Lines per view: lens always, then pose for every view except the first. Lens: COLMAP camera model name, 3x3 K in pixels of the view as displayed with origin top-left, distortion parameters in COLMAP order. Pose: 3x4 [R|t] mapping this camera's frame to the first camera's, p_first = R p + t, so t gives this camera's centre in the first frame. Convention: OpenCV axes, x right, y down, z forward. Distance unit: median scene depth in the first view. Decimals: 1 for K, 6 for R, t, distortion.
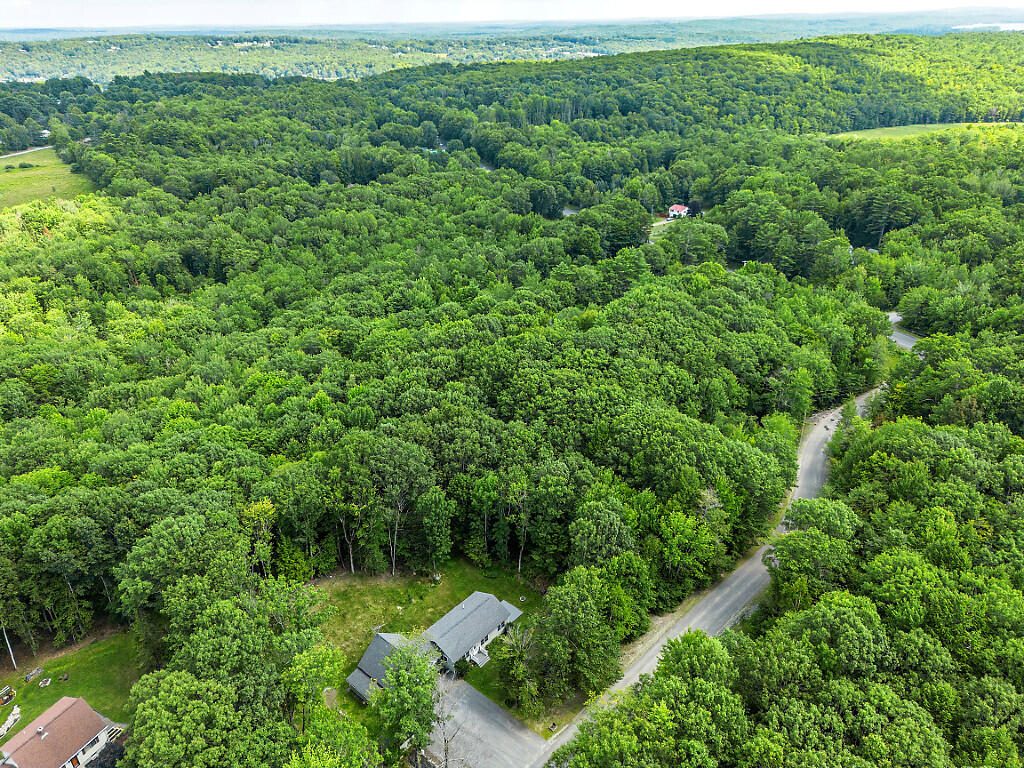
lens RADIAL K [[713.0, 0, 517.6], [0, 713.0, 381.2], [0, 0, 1]] dist [0.035918, -0.038029]
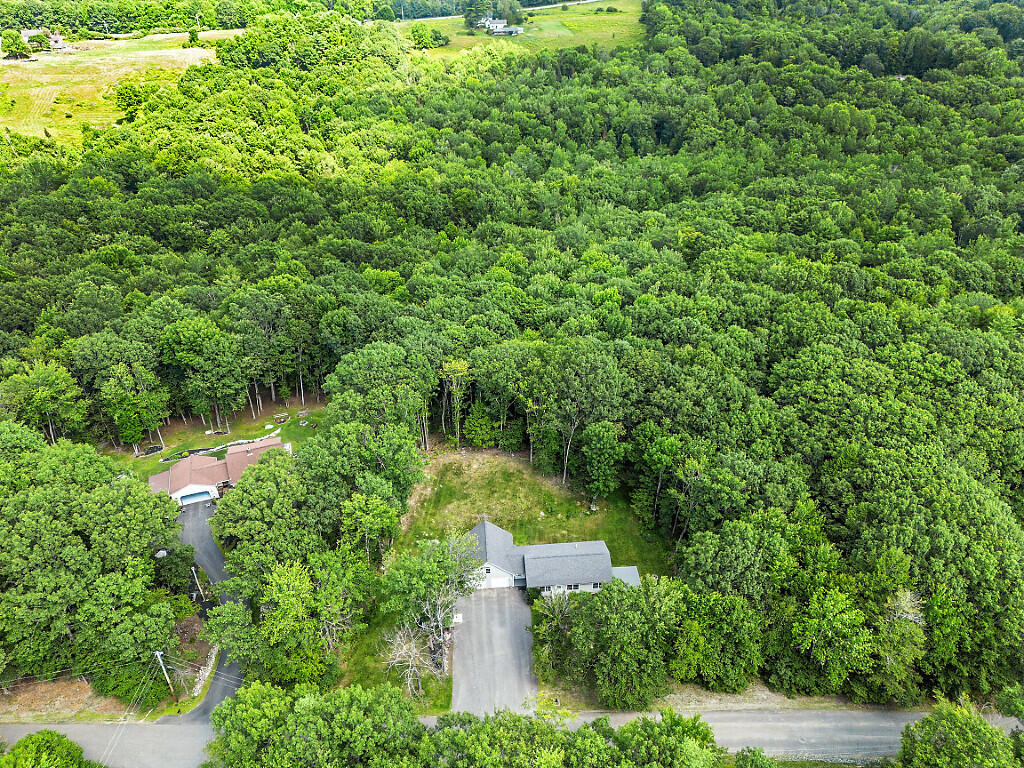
lens RADIAL K [[713.0, 0, 513.7], [0, 713.0, 384.0], [0, 0, 1]] dist [0.035918, -0.038029]
pose [[0.713147, 0.409242, -0.569159, 0.246737], [-0.310993, 0.912334, 0.266326, -0.085615], [0.628255, -0.012925, 0.777900, 0.160069]]
